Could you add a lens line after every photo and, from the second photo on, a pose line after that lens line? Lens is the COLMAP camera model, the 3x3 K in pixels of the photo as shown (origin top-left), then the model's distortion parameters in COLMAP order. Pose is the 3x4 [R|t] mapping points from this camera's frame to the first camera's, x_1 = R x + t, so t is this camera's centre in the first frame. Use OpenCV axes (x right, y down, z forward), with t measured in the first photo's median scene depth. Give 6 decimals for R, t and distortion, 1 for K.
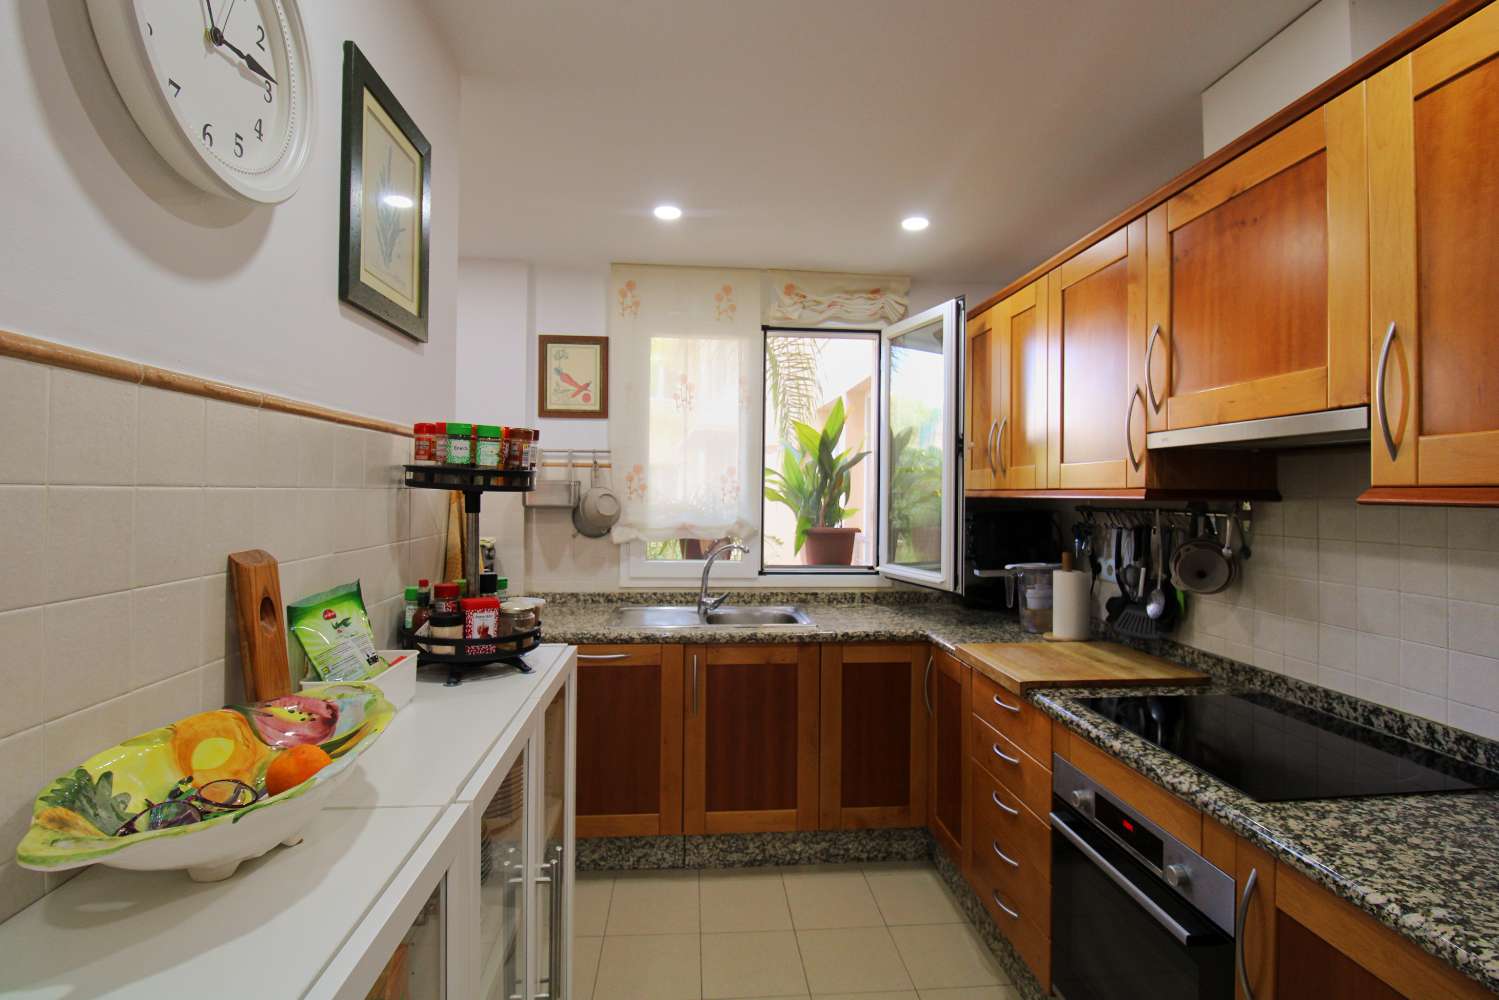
lens RADIAL K [[712.0, 0, 745.2], [0, 712.0, 484.6], [0, 0, 1]] dist [0.000389, -0.013103]
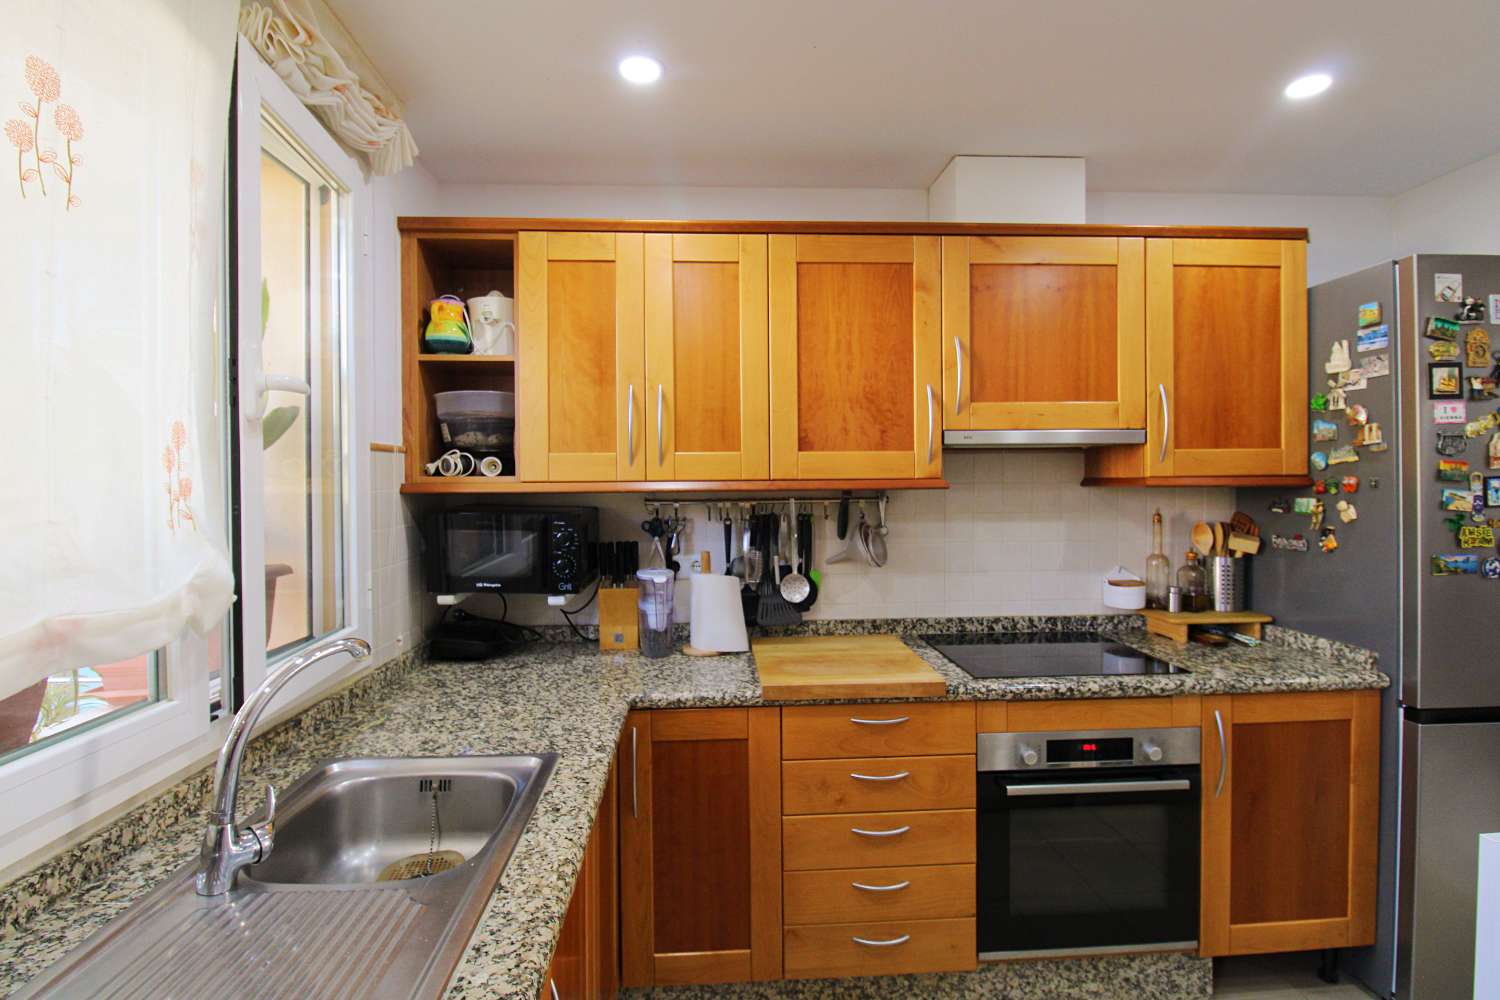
lens RADIAL K [[730.1, 0, 749.3], [0, 730.1, 487.8], [0, 0, 1]] dist [0.005592, -0.017621]
pose [[0.024093, -0.019791, 0.999514, -0.591148], [-0.001815, 0.999802, 0.019840, -0.002474], [-0.999708, -0.002292, 0.024052, 1.227939]]
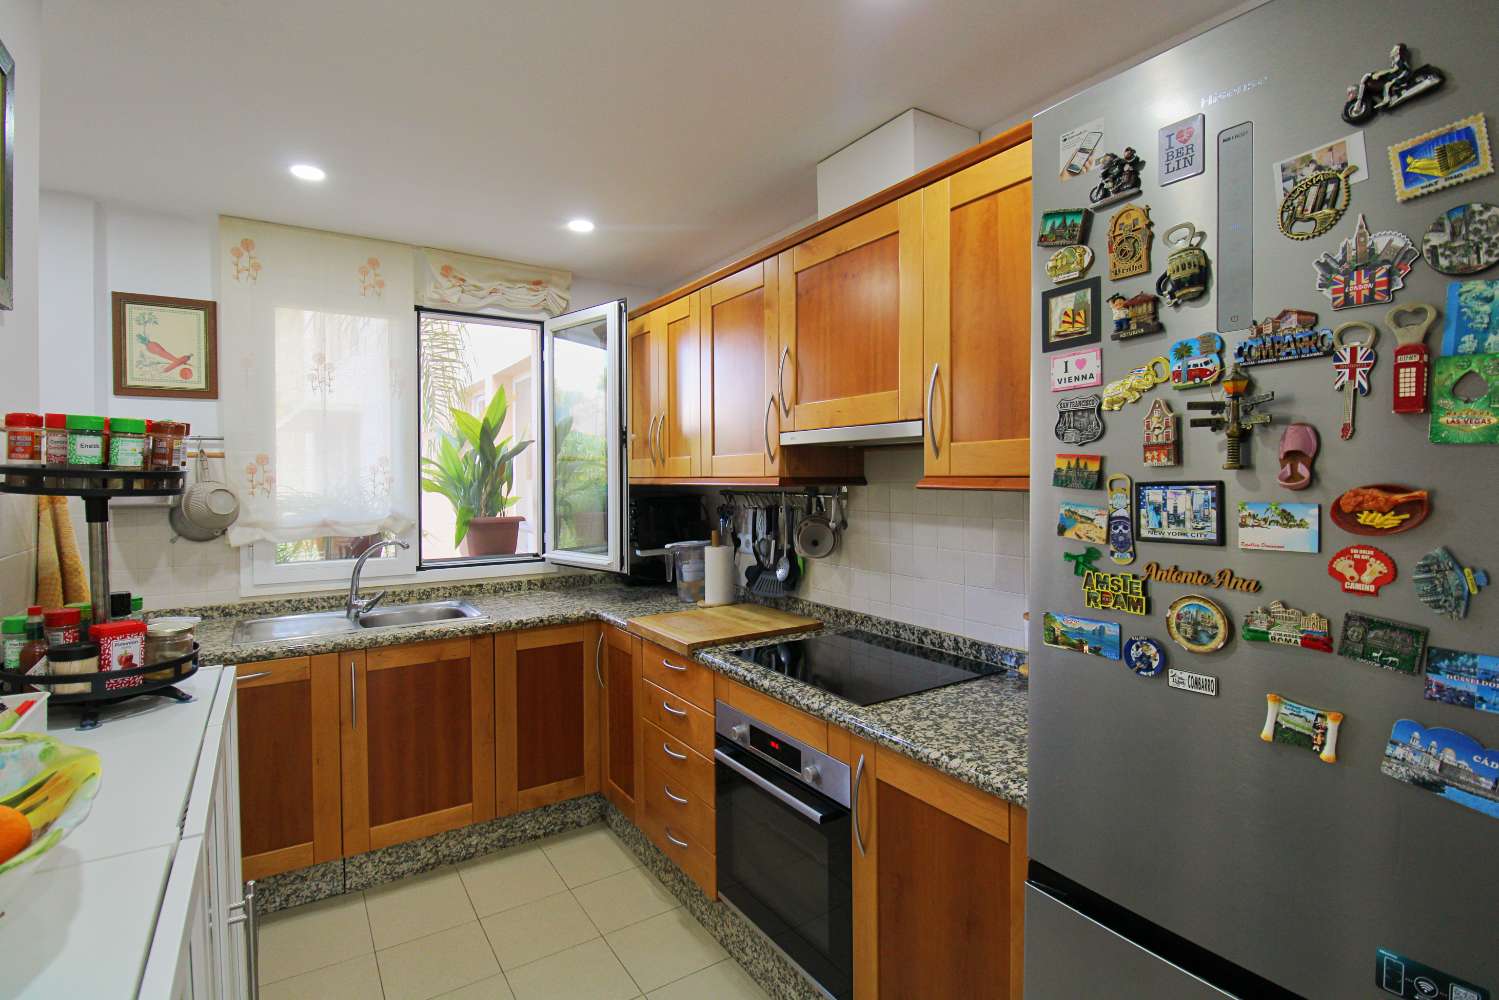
lens RADIAL K [[712.0, 0, 745.2], [0, 712.0, 484.6], [0, 0, 1]] dist [0.000389, -0.013103]
pose [[0.878192, -0.020303, 0.477877, -0.081328], [0.008912, 0.999620, 0.026093, -0.013831], [-0.478225, -0.018656, 0.878039, -0.062738]]
